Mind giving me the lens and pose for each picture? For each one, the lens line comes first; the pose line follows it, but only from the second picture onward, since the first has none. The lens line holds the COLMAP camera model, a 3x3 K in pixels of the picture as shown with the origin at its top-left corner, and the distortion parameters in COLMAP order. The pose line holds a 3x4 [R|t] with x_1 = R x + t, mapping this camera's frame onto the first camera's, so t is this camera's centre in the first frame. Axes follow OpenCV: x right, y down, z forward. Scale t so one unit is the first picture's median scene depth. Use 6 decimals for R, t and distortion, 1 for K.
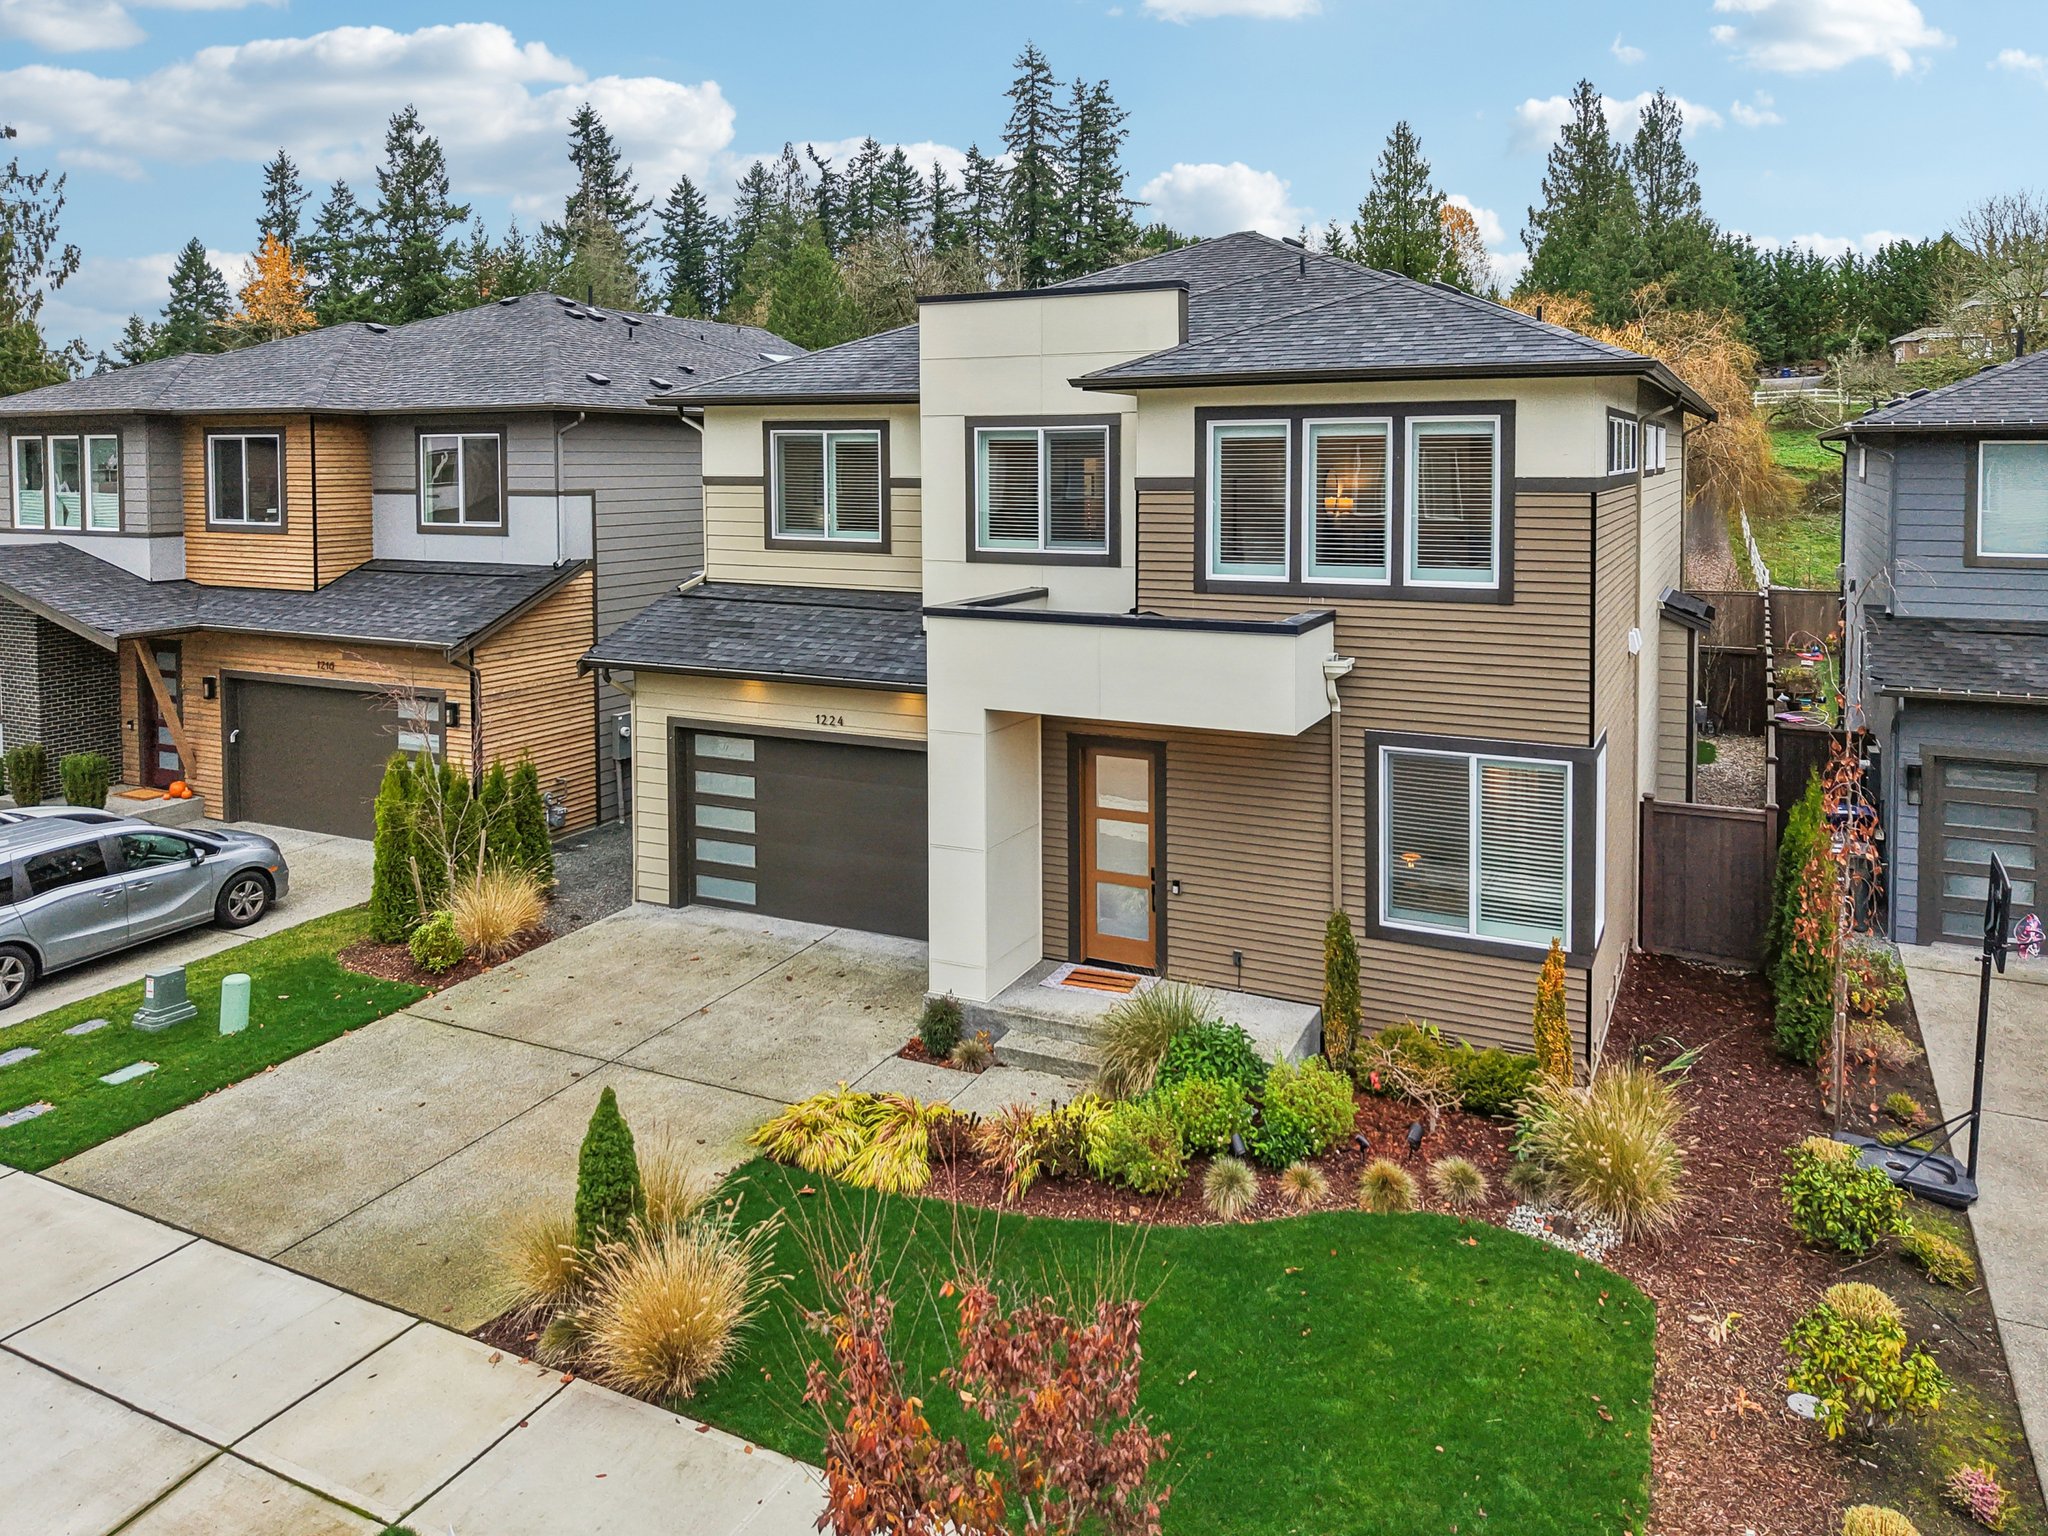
lens RADIAL K [[1452.7, 0, 1047.1], [0, 1452.7, 581.8], [0, 0, 1]] dist [0.039565, -0.035942]
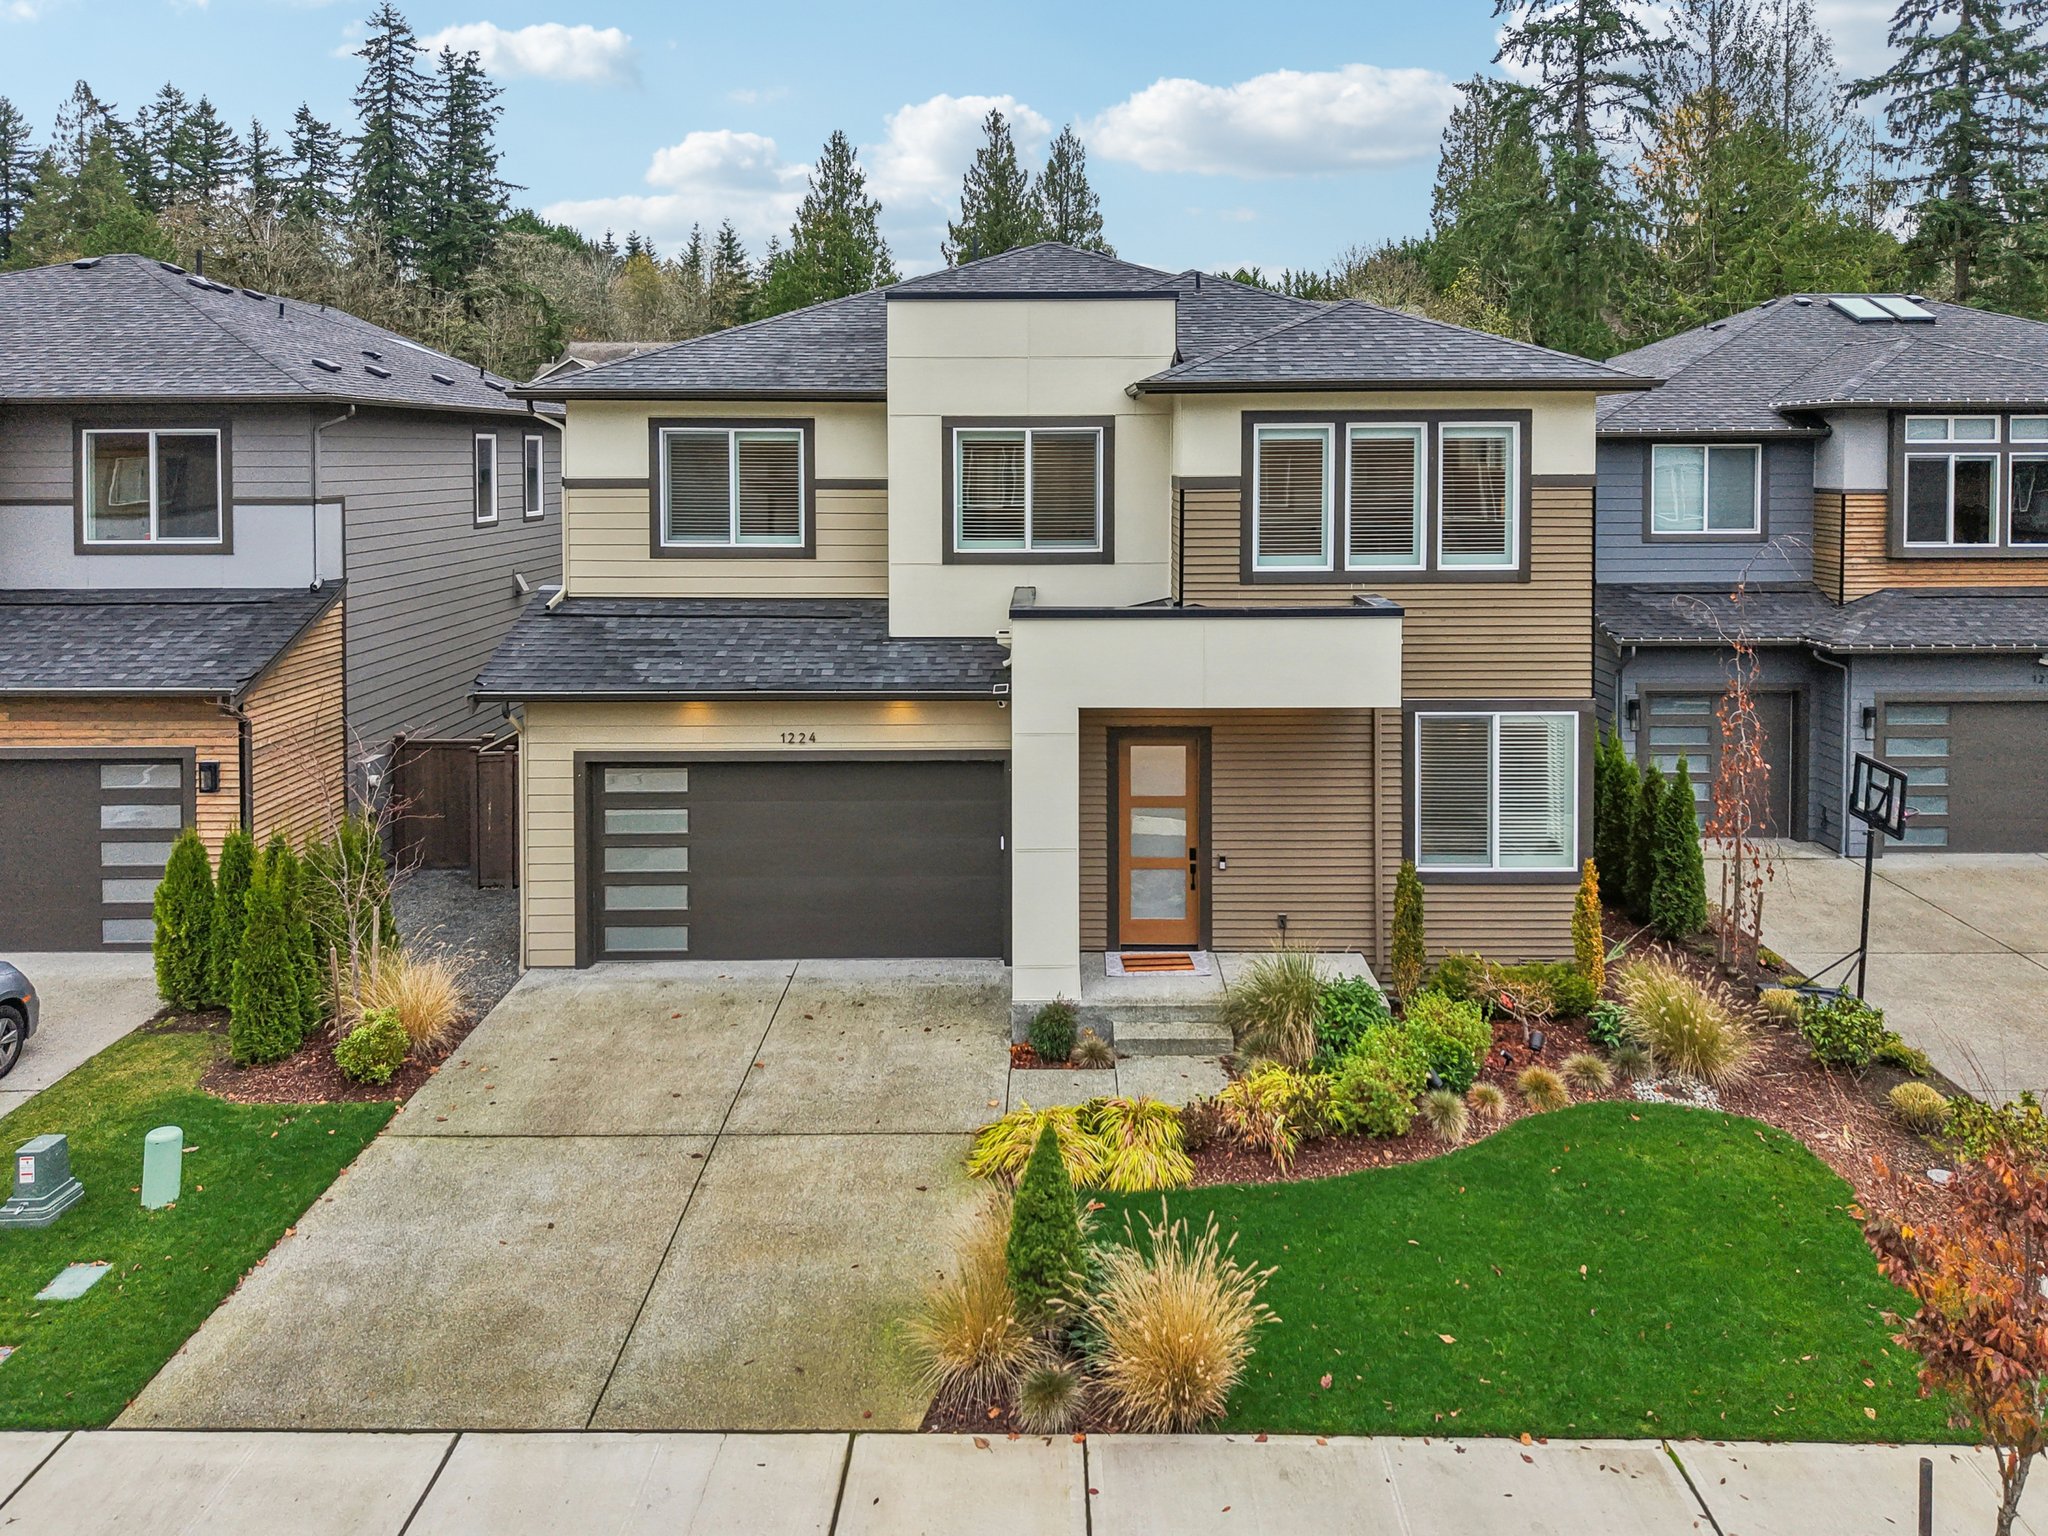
lens RADIAL K [[1452.7, 0, 1047.1], [0, 1452.7, 581.8], [0, 0, 1]] dist [0.039565, -0.035942]
pose [[0.899996, -0.038894, 0.434160, -0.392418], [0.039487, 0.999191, 0.007657, -0.005307], [-0.434106, 0.010253, 0.900803, 0.087262]]
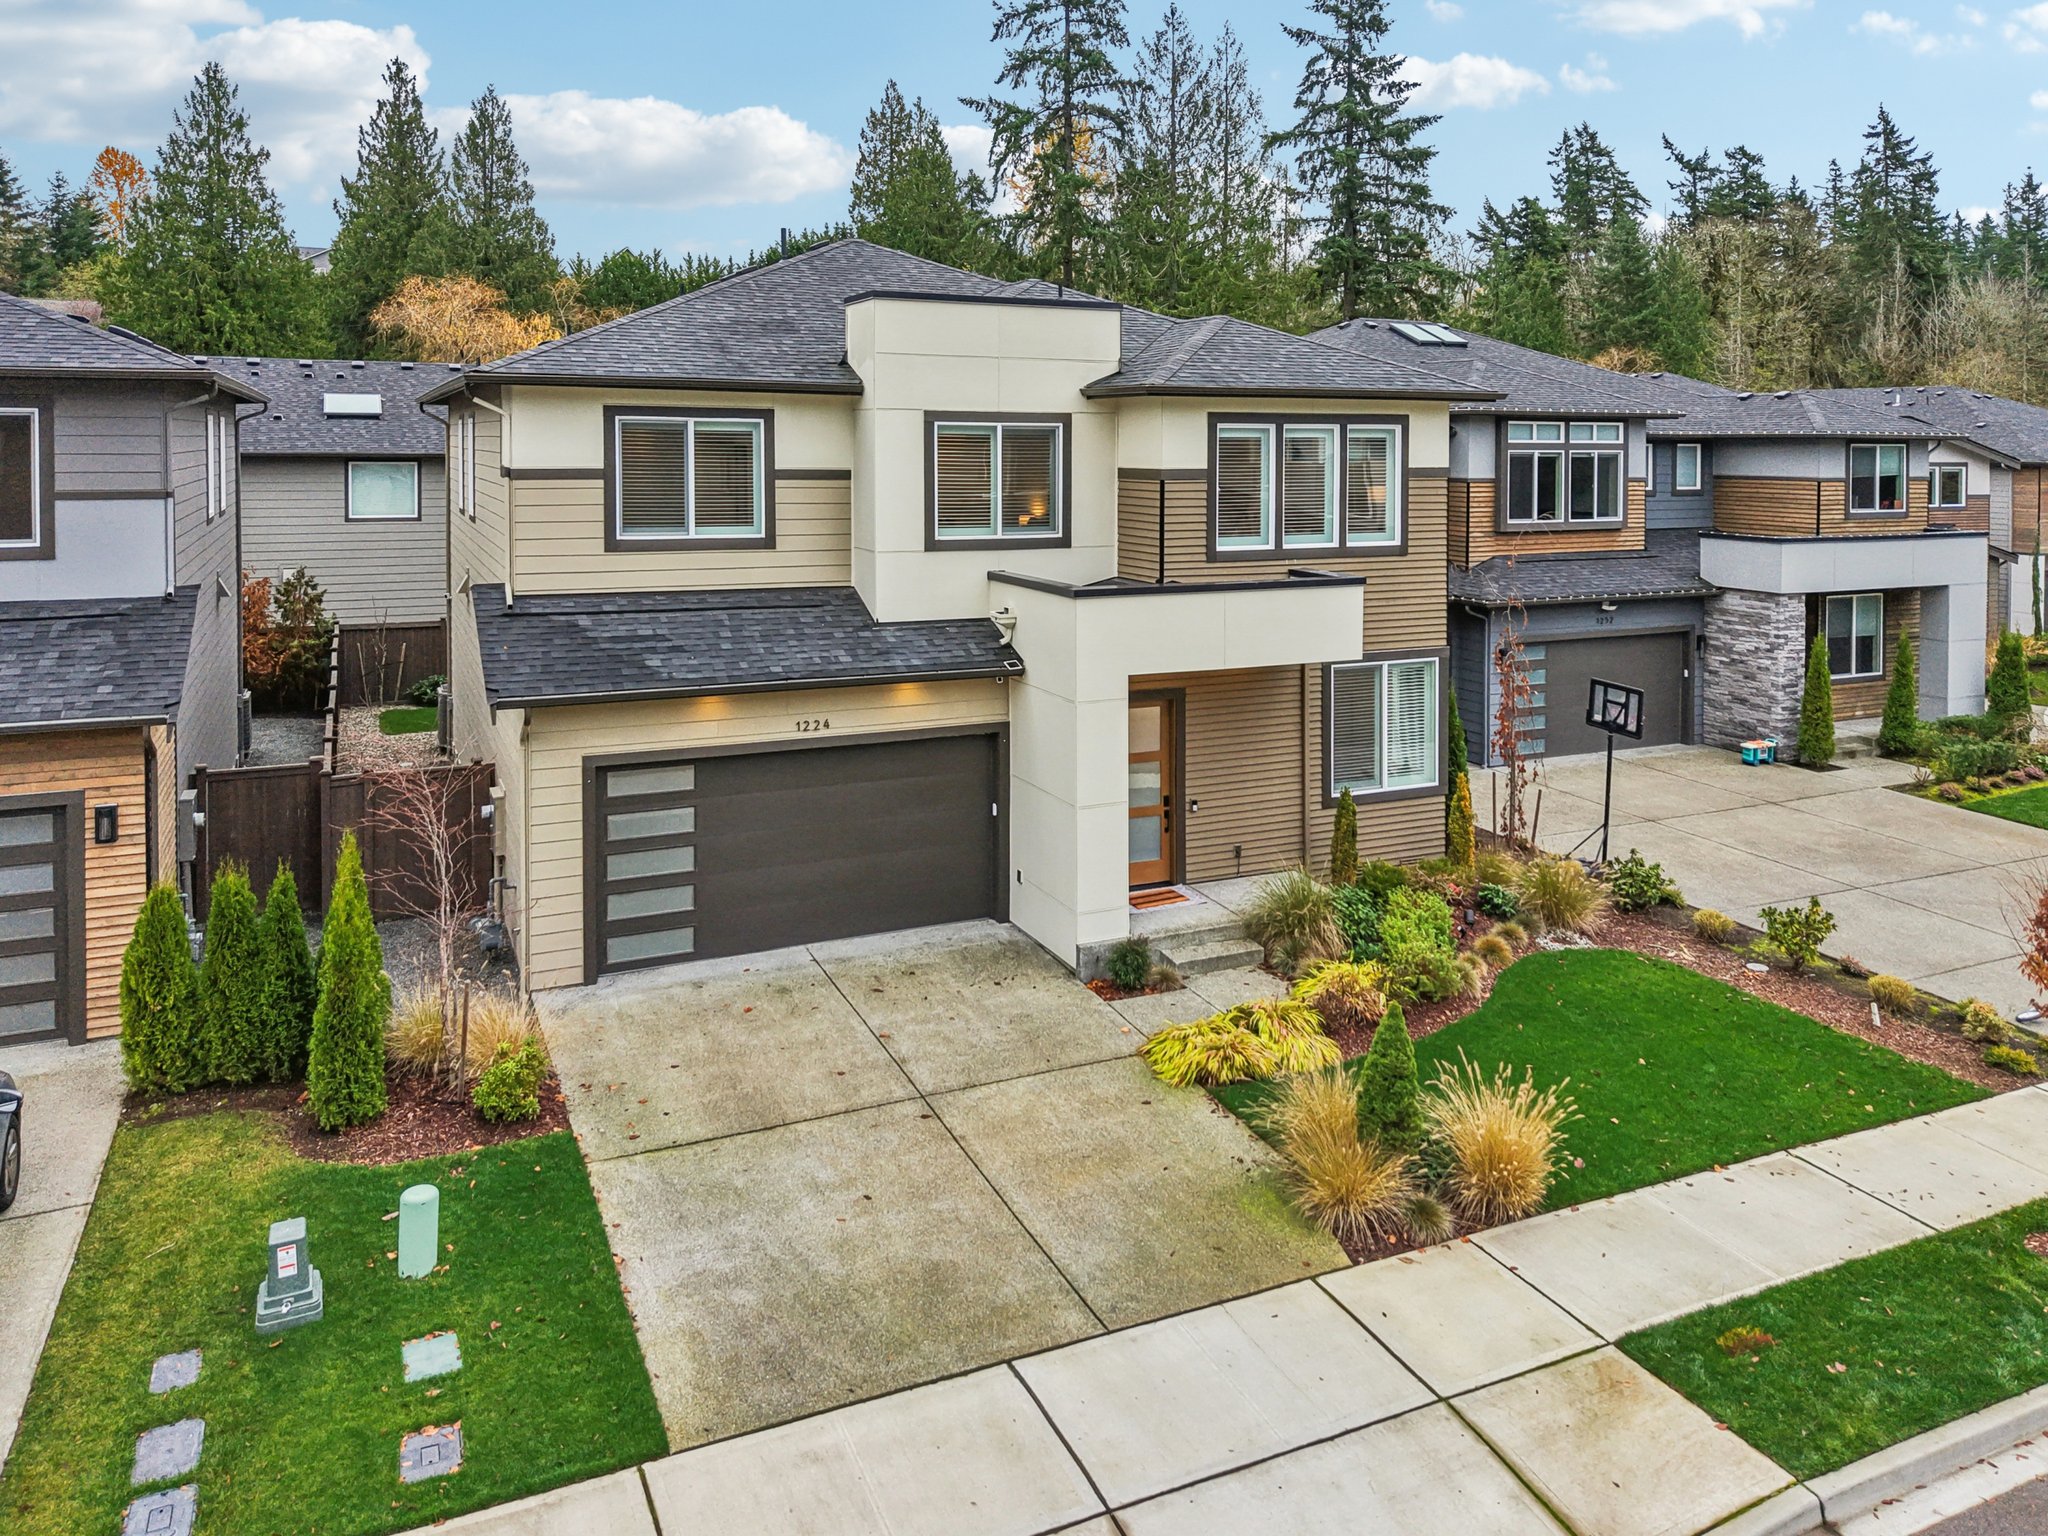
lens RADIAL K [[1452.7, 0, 1047.1], [0, 1452.7, 581.8], [0, 0, 1]] dist [0.039565, -0.035942]
pose [[0.627019, -0.067154, 0.776104, -0.754270], [0.059369, 0.997499, 0.038346, -0.024104], [-0.776738, 0.022032, 0.629438, 0.273929]]
